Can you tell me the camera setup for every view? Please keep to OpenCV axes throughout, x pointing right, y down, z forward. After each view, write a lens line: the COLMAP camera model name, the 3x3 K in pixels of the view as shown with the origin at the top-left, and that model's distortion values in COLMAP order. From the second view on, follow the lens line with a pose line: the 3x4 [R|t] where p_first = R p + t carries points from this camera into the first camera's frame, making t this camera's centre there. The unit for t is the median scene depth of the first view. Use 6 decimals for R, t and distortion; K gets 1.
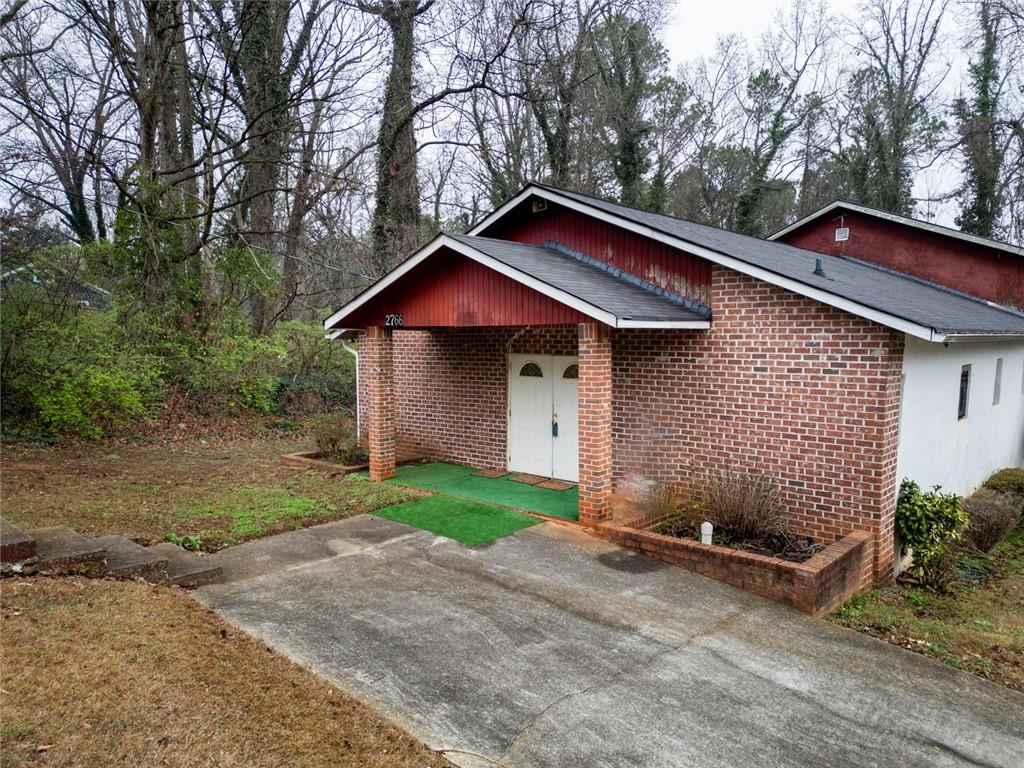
lens RADIAL K [[708.0, 0, 512.0], [0, 708.0, 384.0], [0, 0, 1]] dist [0.095216, -0.091053]
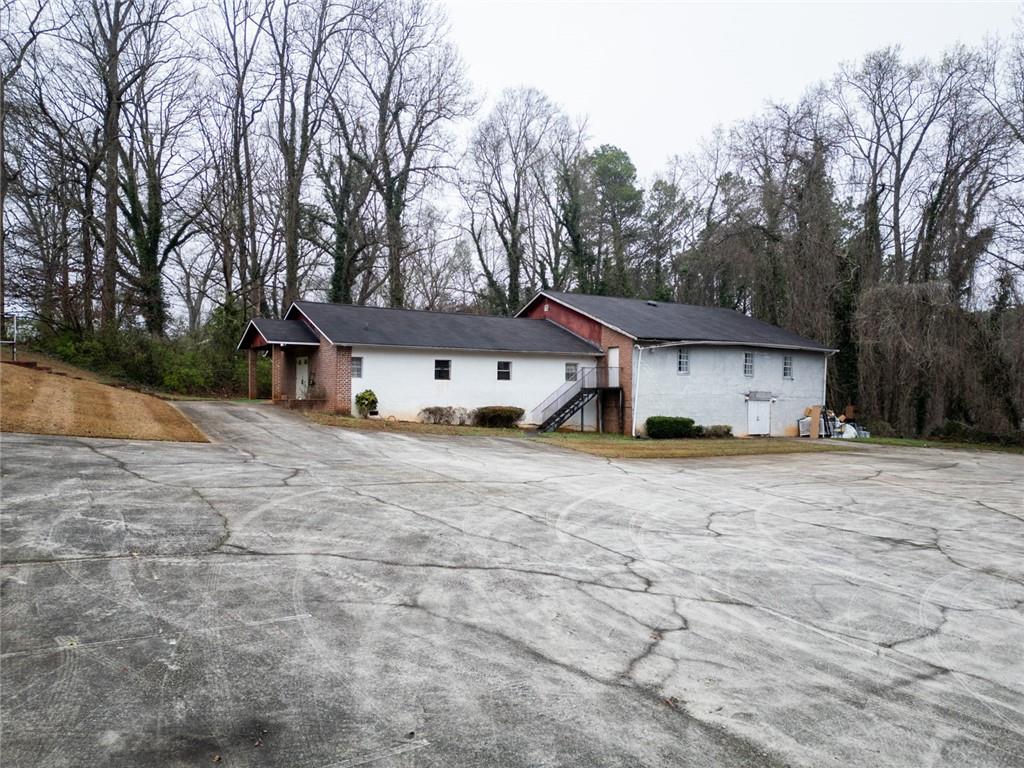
lens RADIAL K [[708.0, 0, 512.0], [0, 708.0, 384.0], [0, 0, 1]] dist [0.095216, -0.091053]
pose [[0.962976, -0.003538, -0.269562, 1.694148], [-0.019211, 0.996471, -0.081707, 0.297352], [0.268900, 0.083861, 0.959510, -1.607792]]
